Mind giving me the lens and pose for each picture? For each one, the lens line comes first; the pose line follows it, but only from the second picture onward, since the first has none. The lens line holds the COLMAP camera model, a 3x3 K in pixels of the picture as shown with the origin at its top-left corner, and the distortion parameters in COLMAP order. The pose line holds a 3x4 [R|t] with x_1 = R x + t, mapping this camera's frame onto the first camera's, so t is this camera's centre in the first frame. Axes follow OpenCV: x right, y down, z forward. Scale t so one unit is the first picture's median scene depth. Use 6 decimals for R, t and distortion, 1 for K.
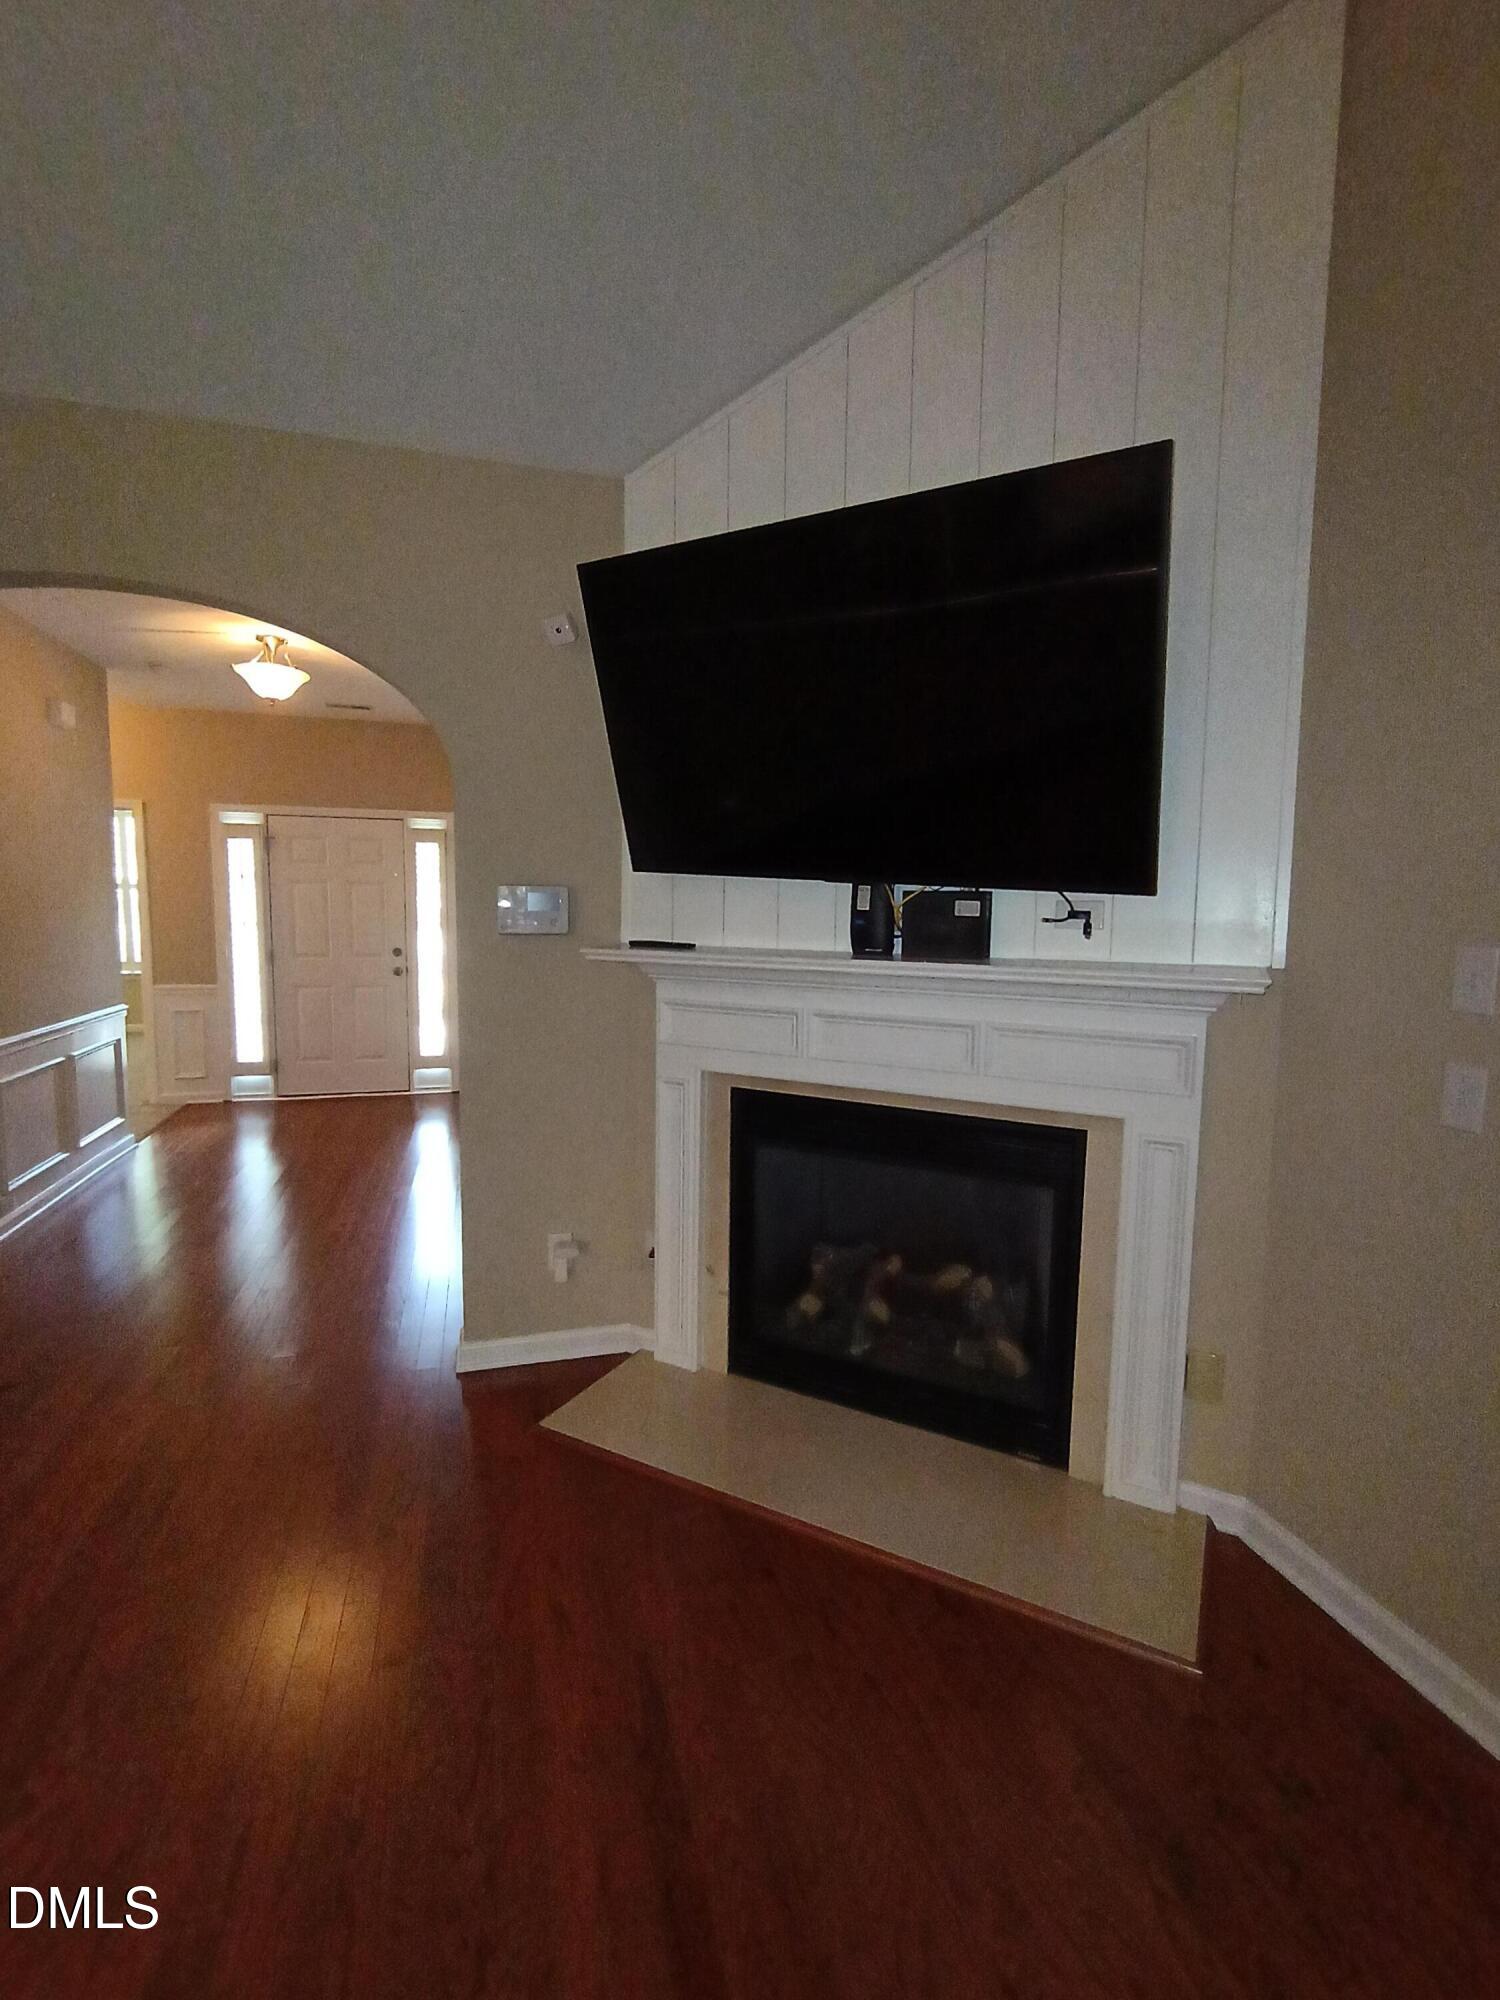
lens RADIAL K [[921.6, 0, 751.3], [0, 921.6, 1002.1], [0, 0, 1]] dist [-0.006837, 0.005556]
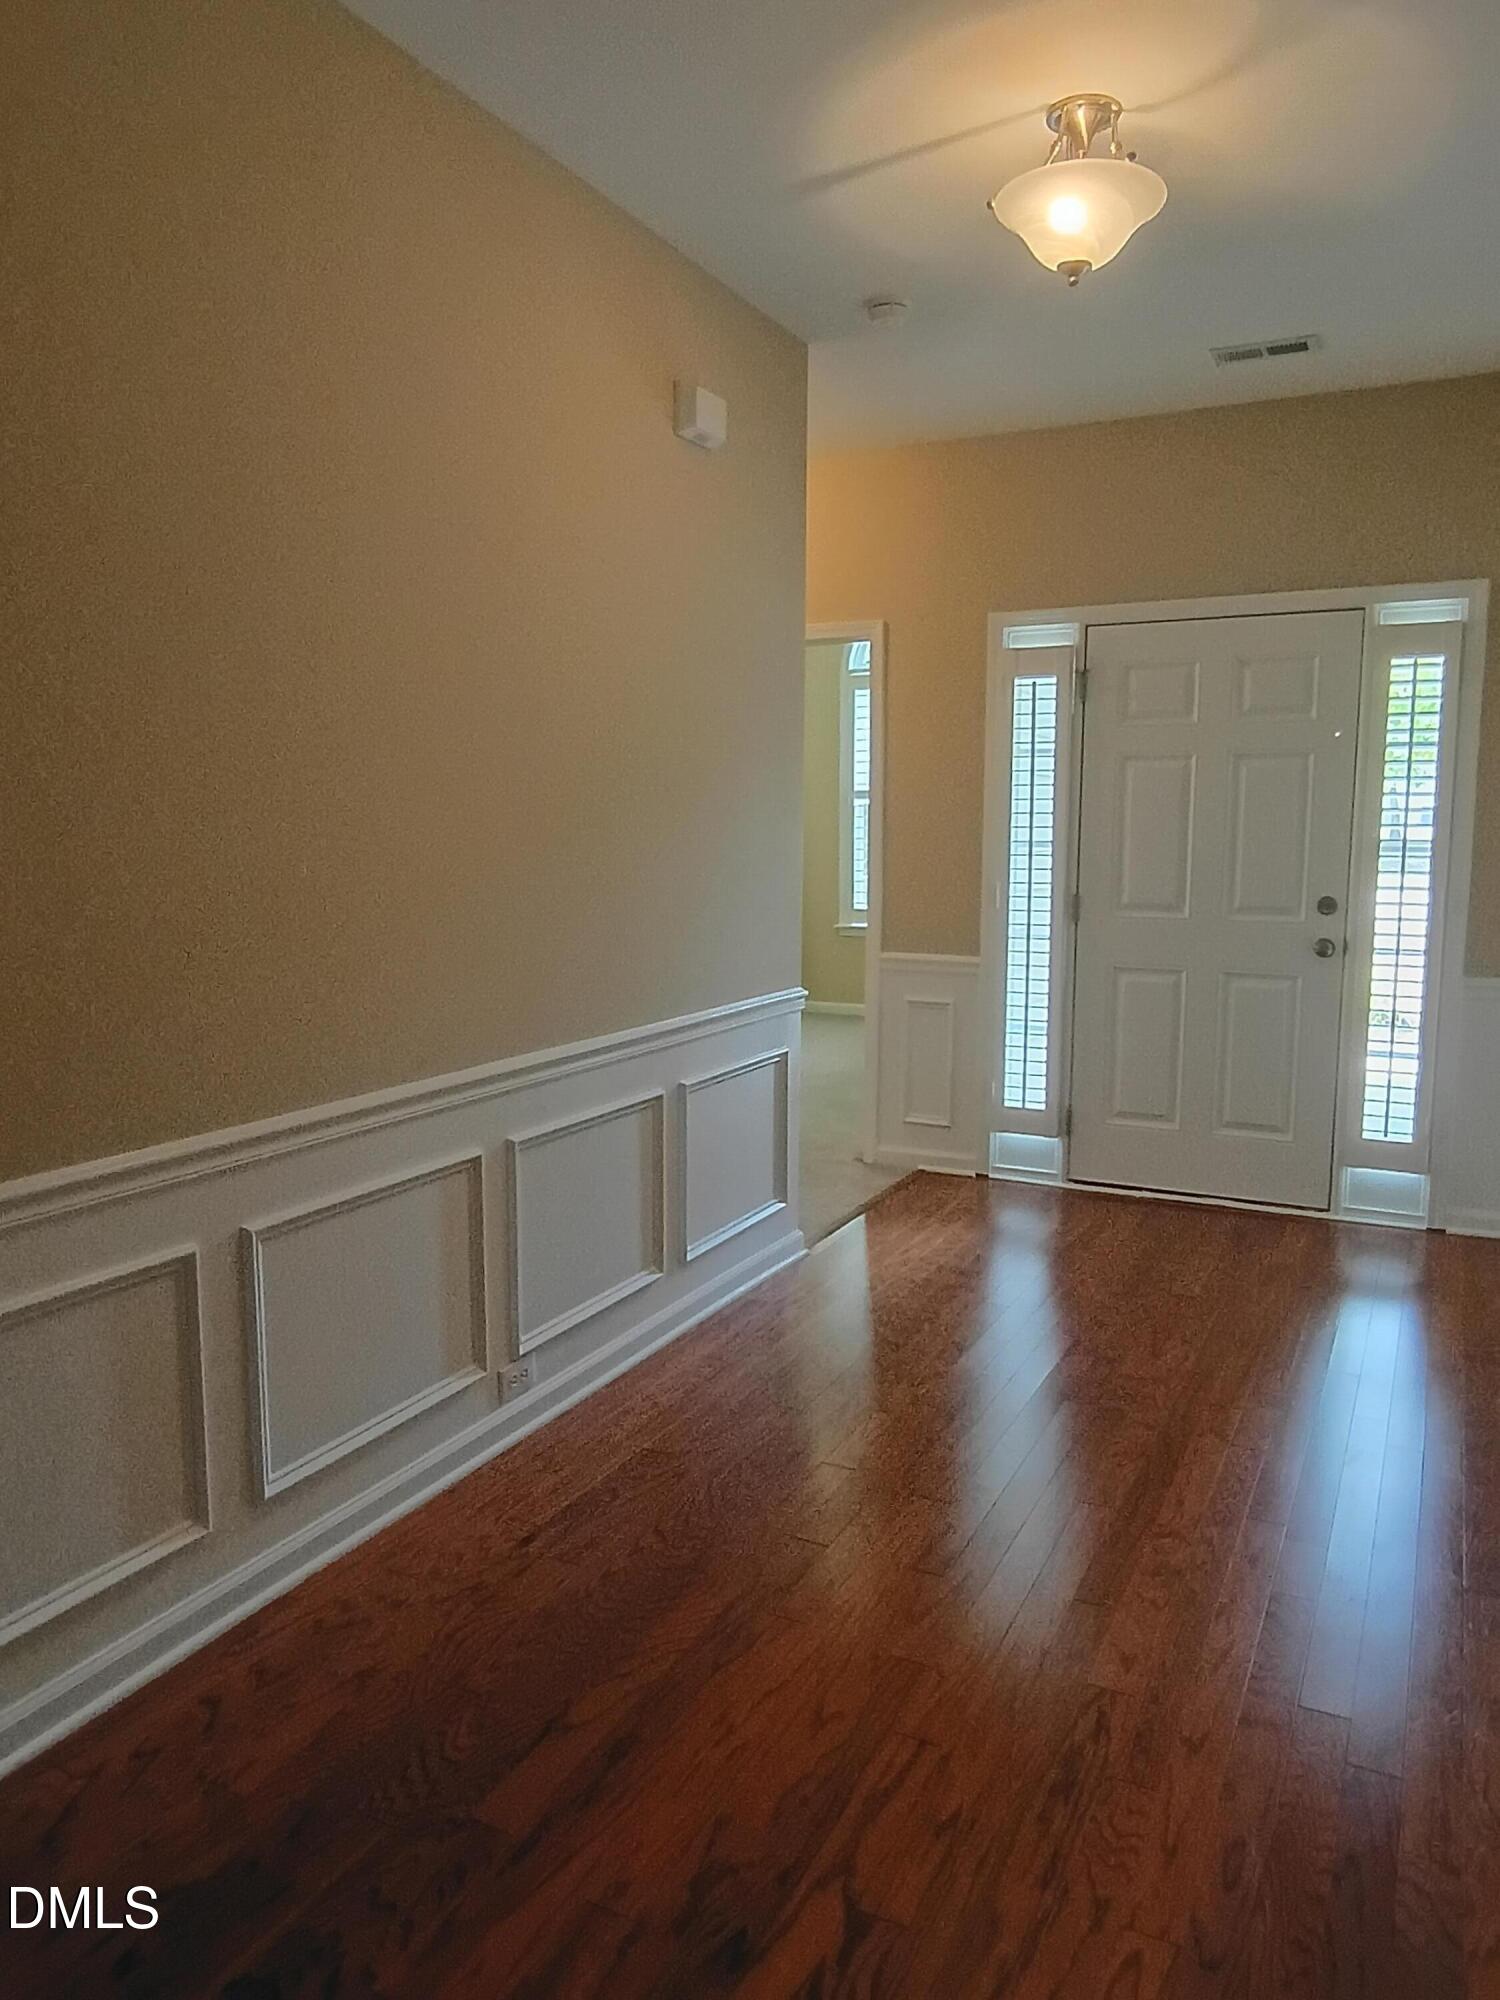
lens RADIAL K [[1366.7, 0, 746.3], [0, 1366.7, 1007.0], [0, 0, 1]] dist [-0.004422, 0.003932]
pose [[0.725259, 0.075234, -0.684353, -0.133879], [-0.064742, 0.997059, 0.040999, -0.014138], [0.685425, 0.014571, 0.727998, 0.329809]]
